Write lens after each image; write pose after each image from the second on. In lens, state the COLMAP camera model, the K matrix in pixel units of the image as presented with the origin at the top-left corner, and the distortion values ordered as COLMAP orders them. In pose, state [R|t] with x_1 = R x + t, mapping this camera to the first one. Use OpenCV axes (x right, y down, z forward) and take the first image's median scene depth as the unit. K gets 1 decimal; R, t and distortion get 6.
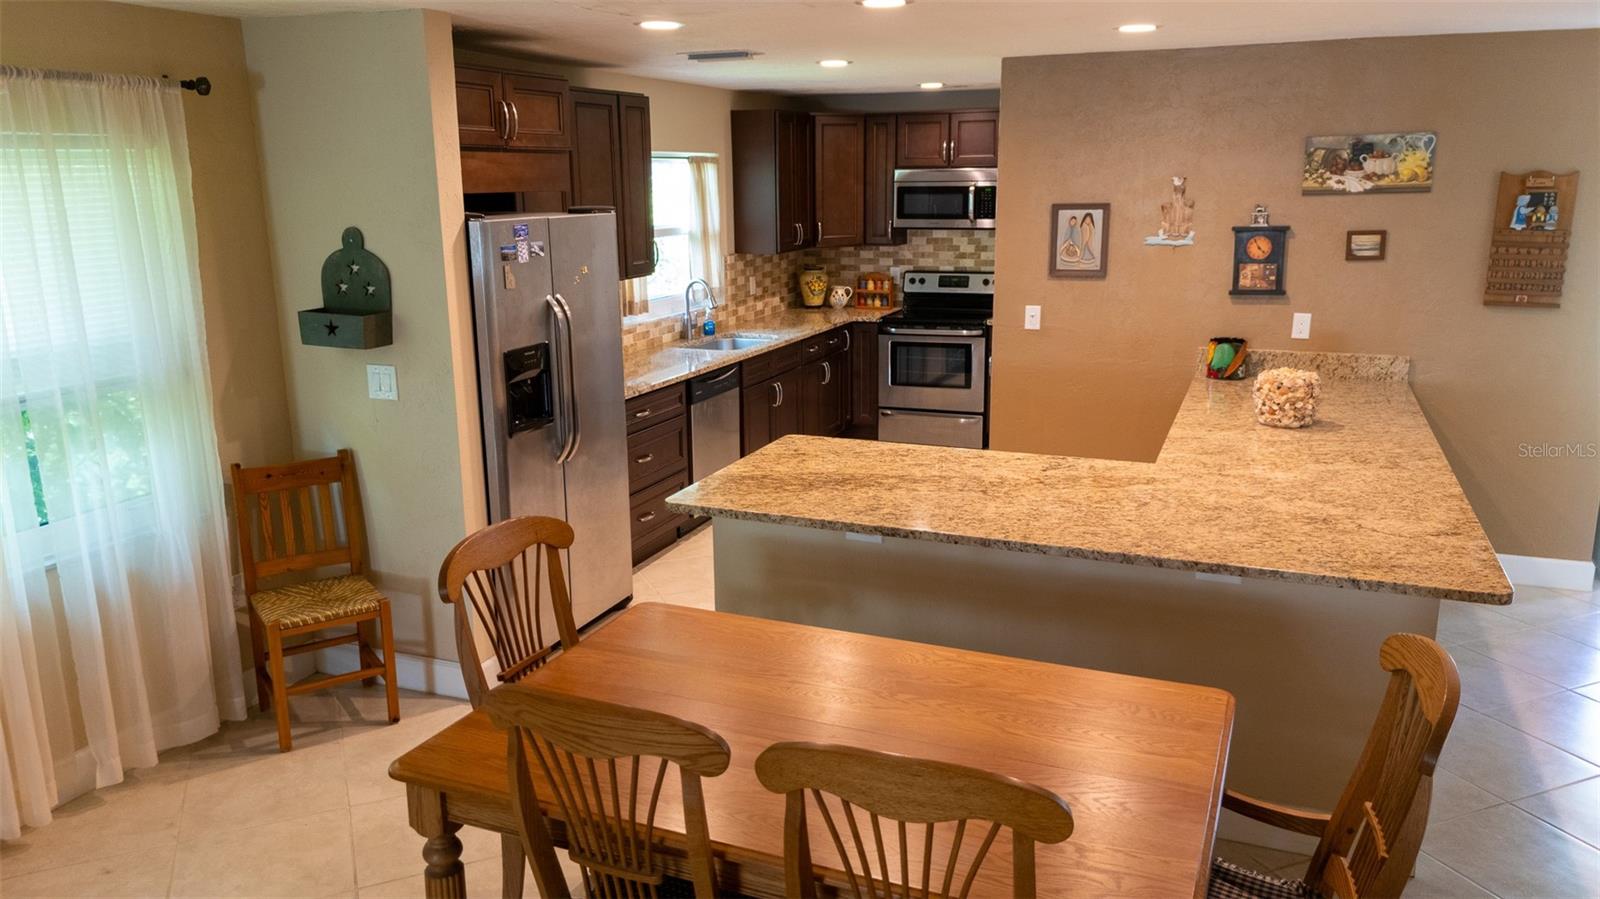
lens RADIAL K [[1174.2, 0, 796.1], [0, 1174.2, 446.0], [0, 0, 1]] dist [0.057246, -0.052868]
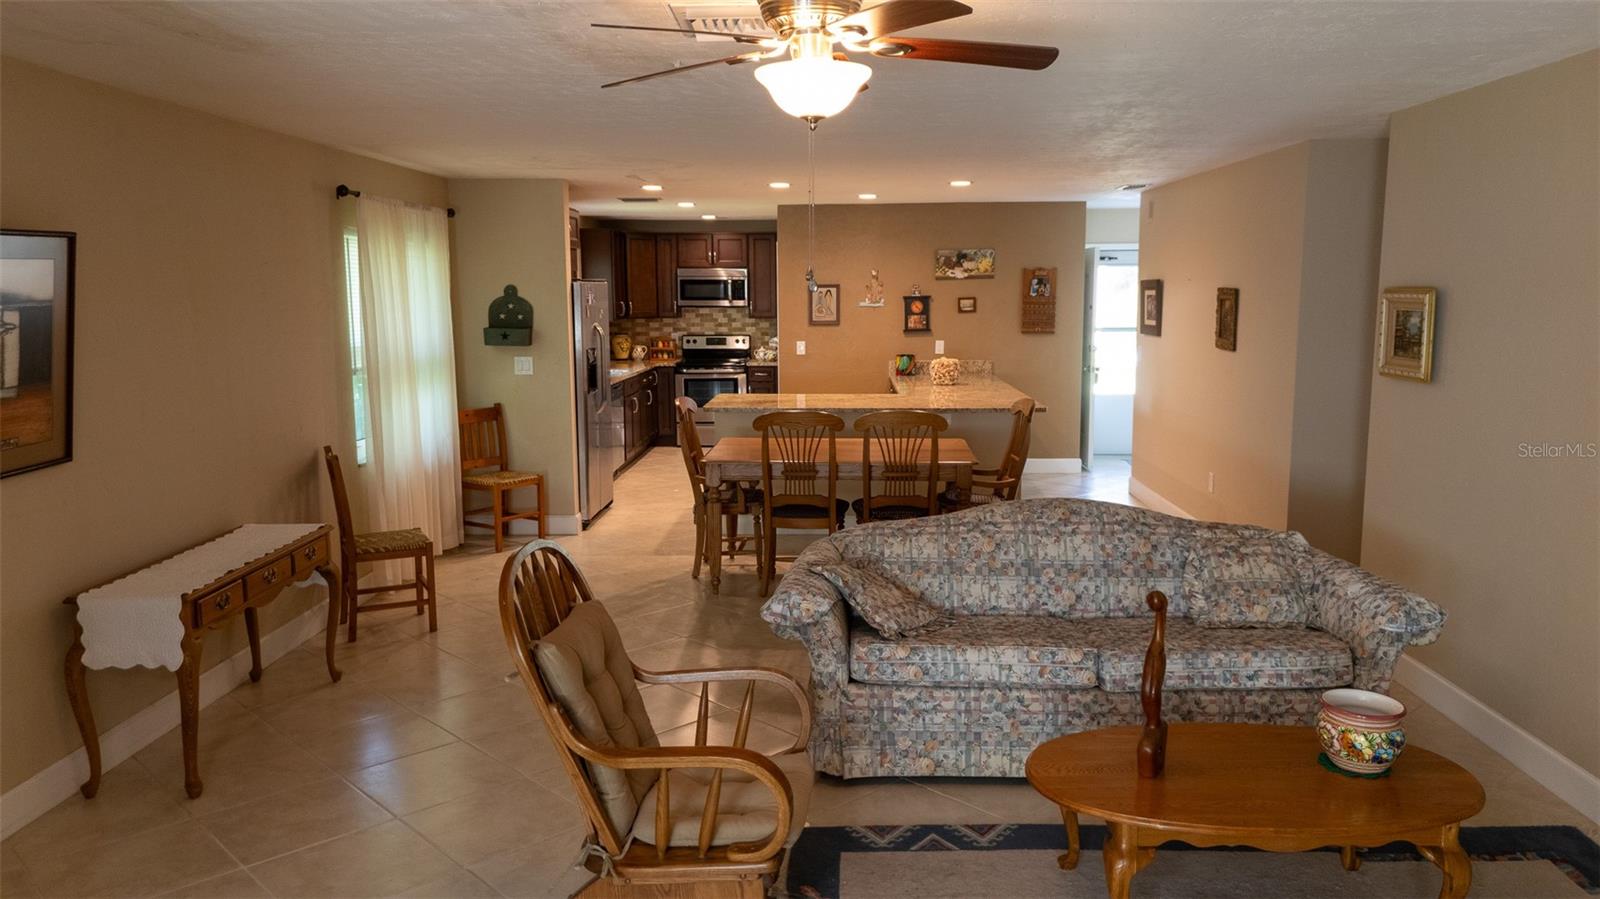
lens RADIAL K [[1174.2, 0, 792.5], [0, 1174.2, 445.9], [0, 0, 1]] dist [0.057246, -0.052868]
pose [[0.942253, -0.038831, 0.332642, -0.454813], [0.070794, 0.993905, -0.084508, 0.209458], [-0.327333, 0.103176, 0.939259, -0.719658]]
